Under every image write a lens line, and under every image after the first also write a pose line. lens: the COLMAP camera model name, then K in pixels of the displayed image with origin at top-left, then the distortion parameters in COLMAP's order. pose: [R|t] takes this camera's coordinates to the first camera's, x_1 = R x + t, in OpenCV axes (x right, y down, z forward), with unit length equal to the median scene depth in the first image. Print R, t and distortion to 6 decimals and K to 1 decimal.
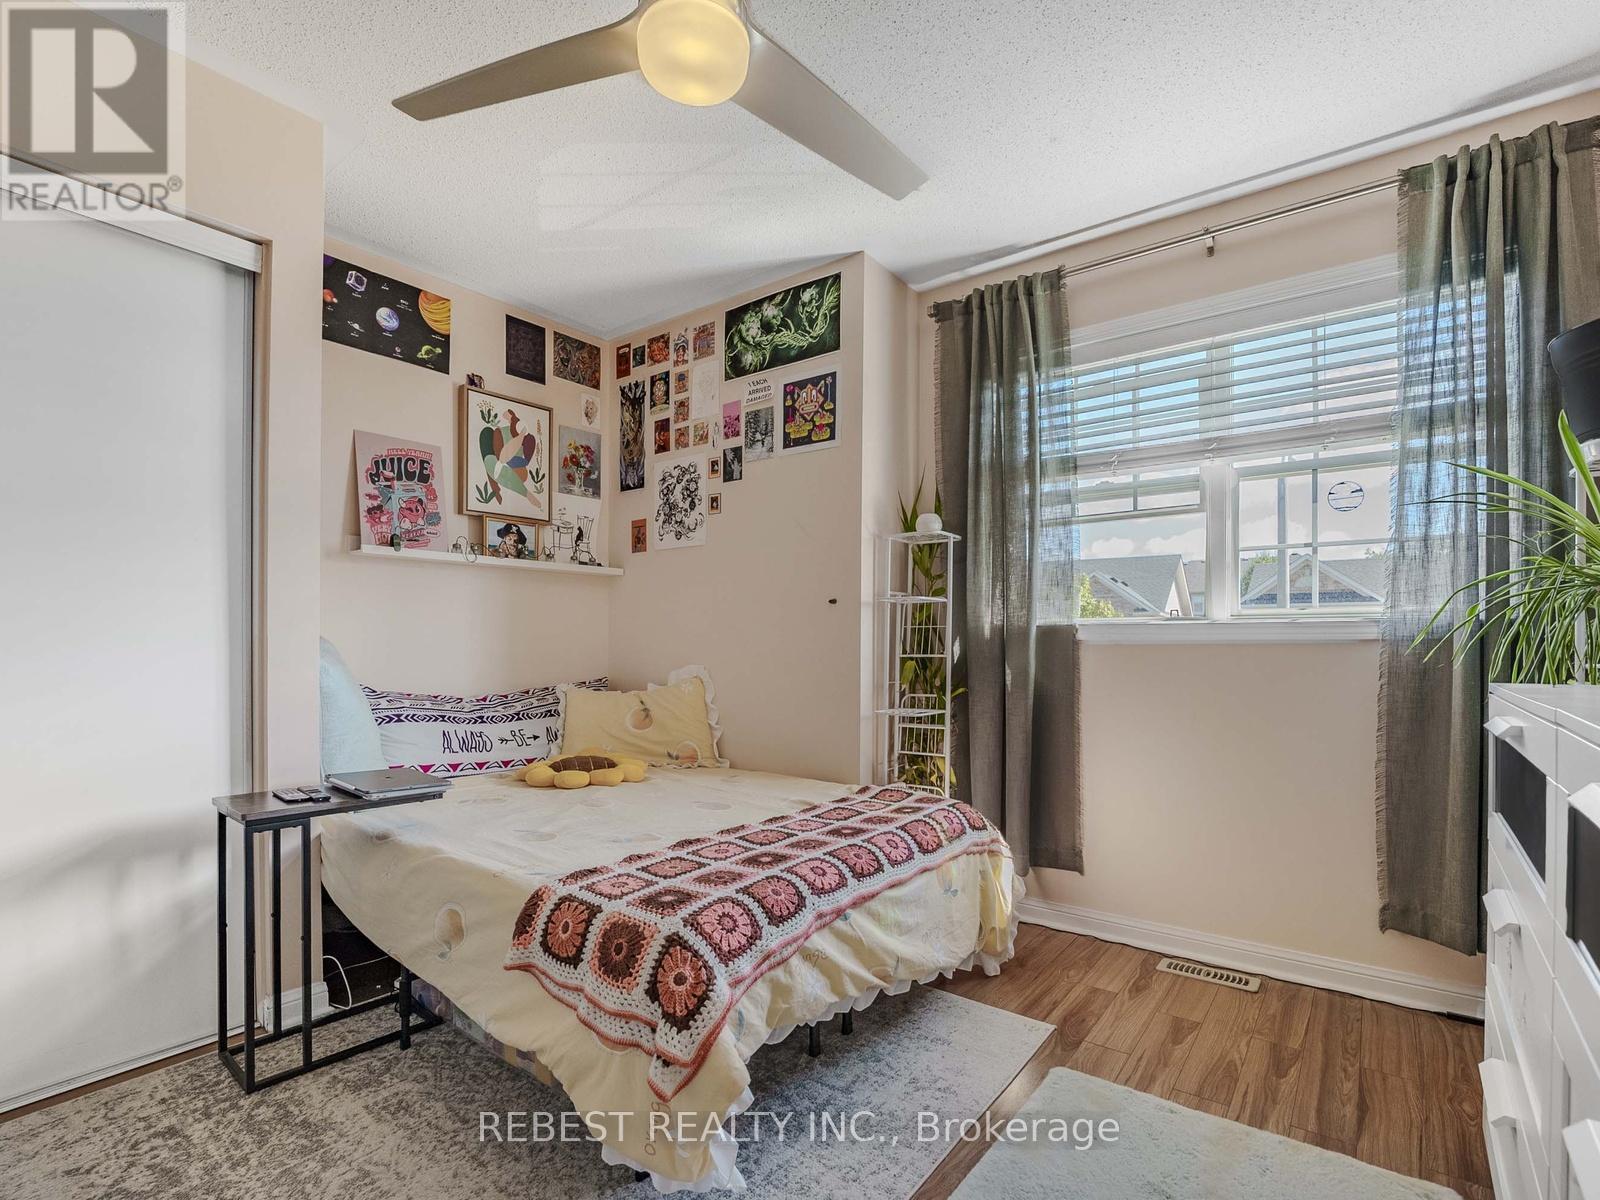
lens RADIAL K [[765.7, 0, 770.2], [0, 765.7, 634.9], [0, 0, 1]] dist [-0.021247, -0.002020]
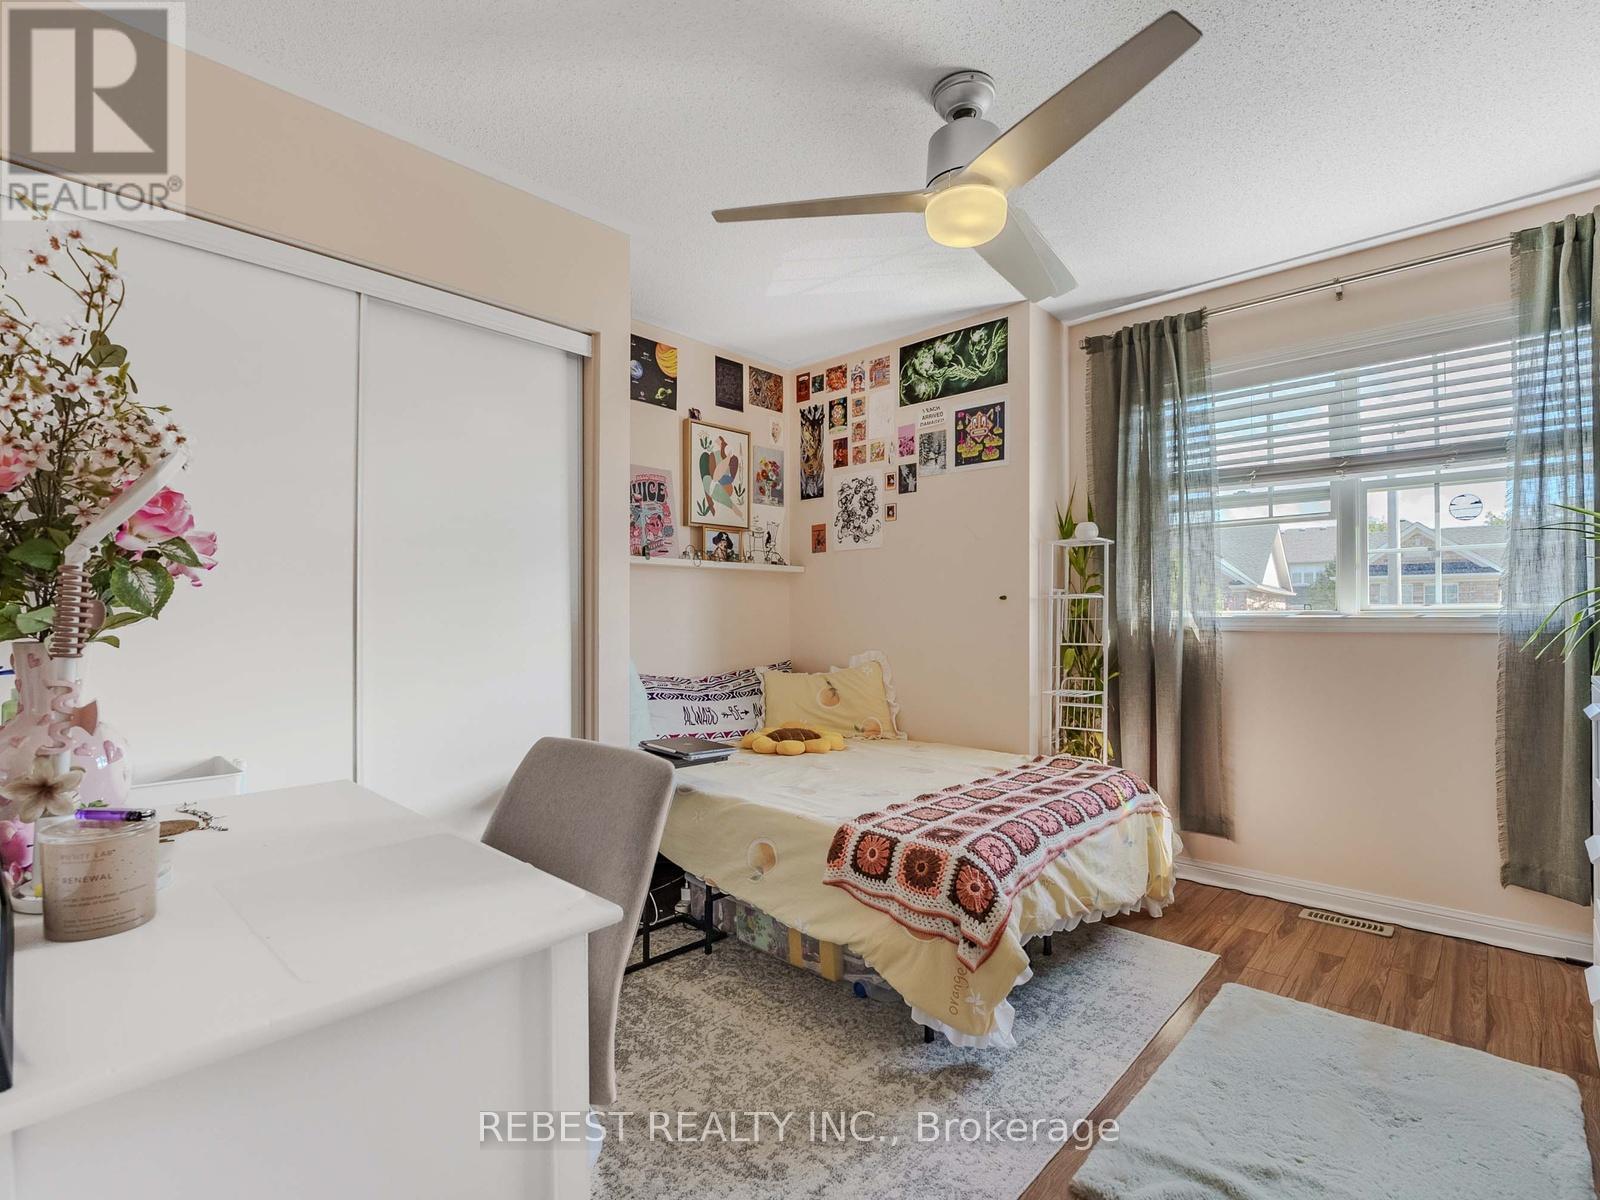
lens RADIAL K [[754.8, 0, 800.0], [0, 754.8, 600.0], [0, 0, 1]] dist [-0.023192, 0.000059]
pose [[0.996970, -0.003837, -0.077688, -0.164935], [0.002665, 0.999881, -0.015178, -0.028315], [0.077737, 0.014925, 0.996862, -0.204758]]
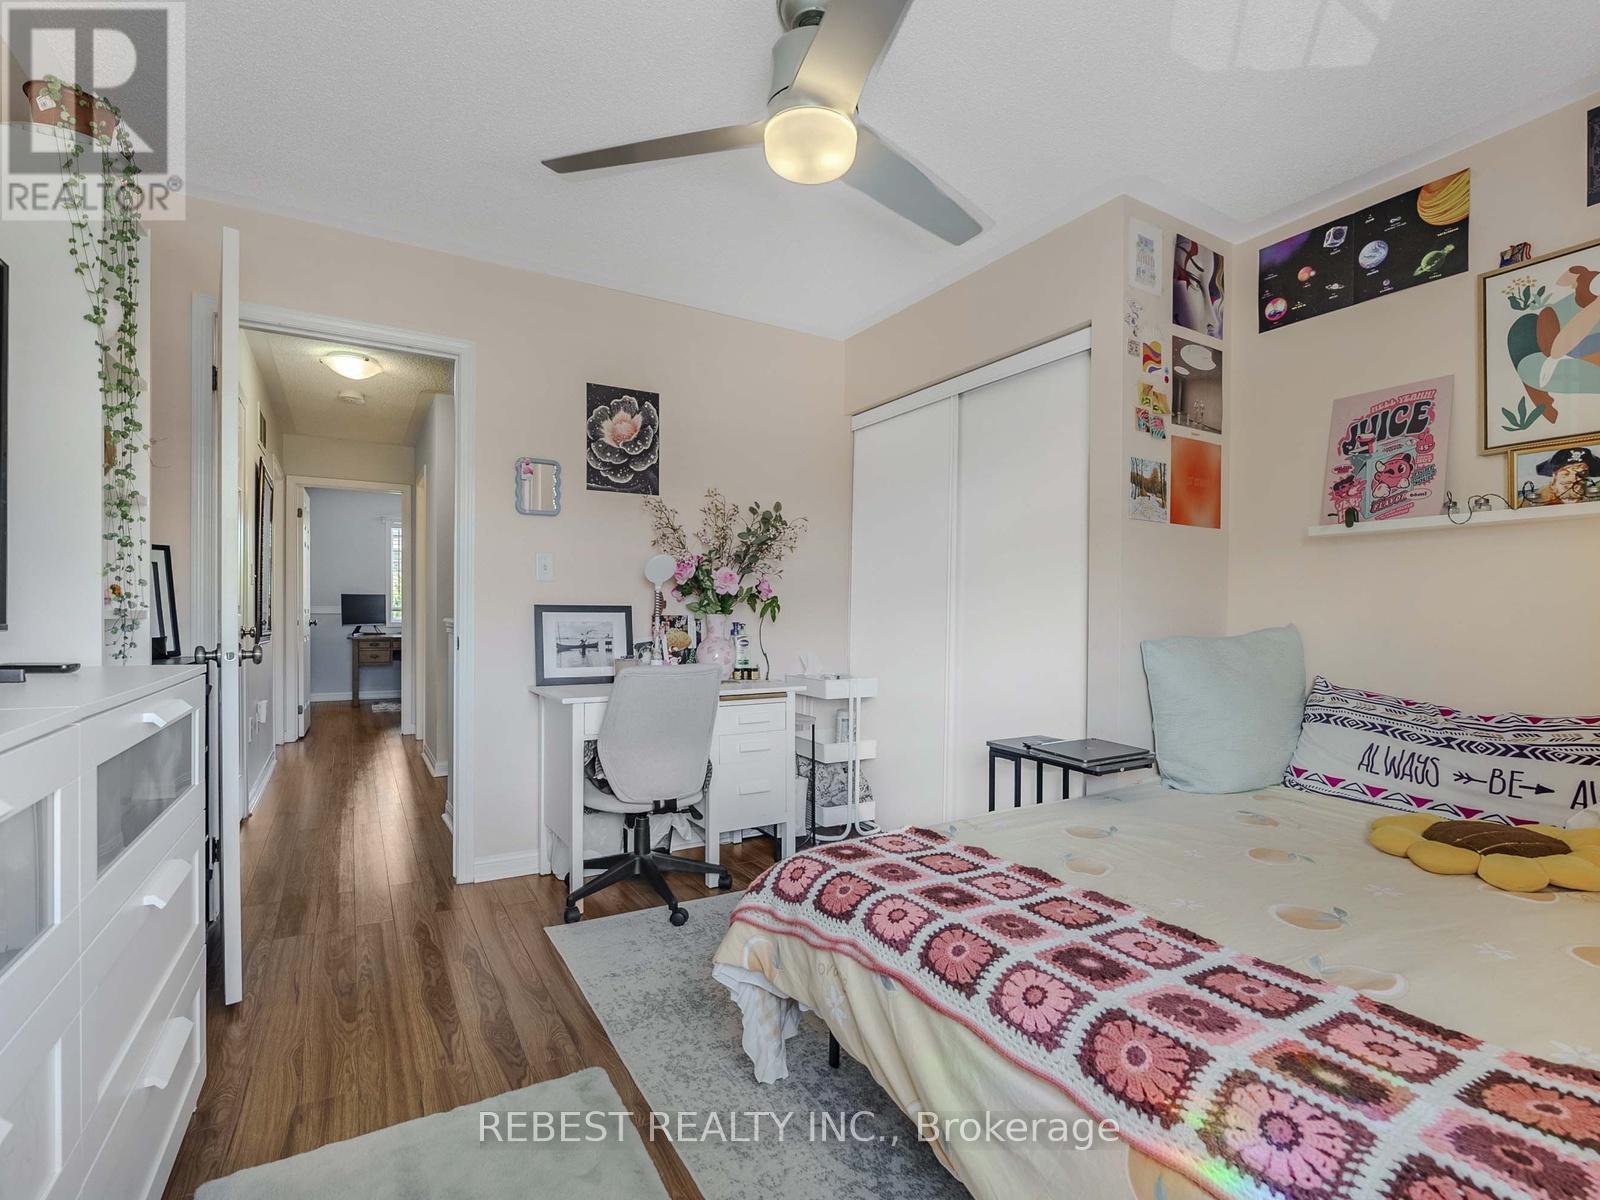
lens RADIAL K [[894.0, 0, 897.5], [0, 894.0, 599.0], [0, 0, 1]] dist [-0.002848, -0.000170]
pose [[-0.343826, -0.013756, -0.938933, 0.697279], [0.004591, 0.999856, -0.016330, -0.015460], [0.939022, -0.009925, -0.343713, 0.941843]]
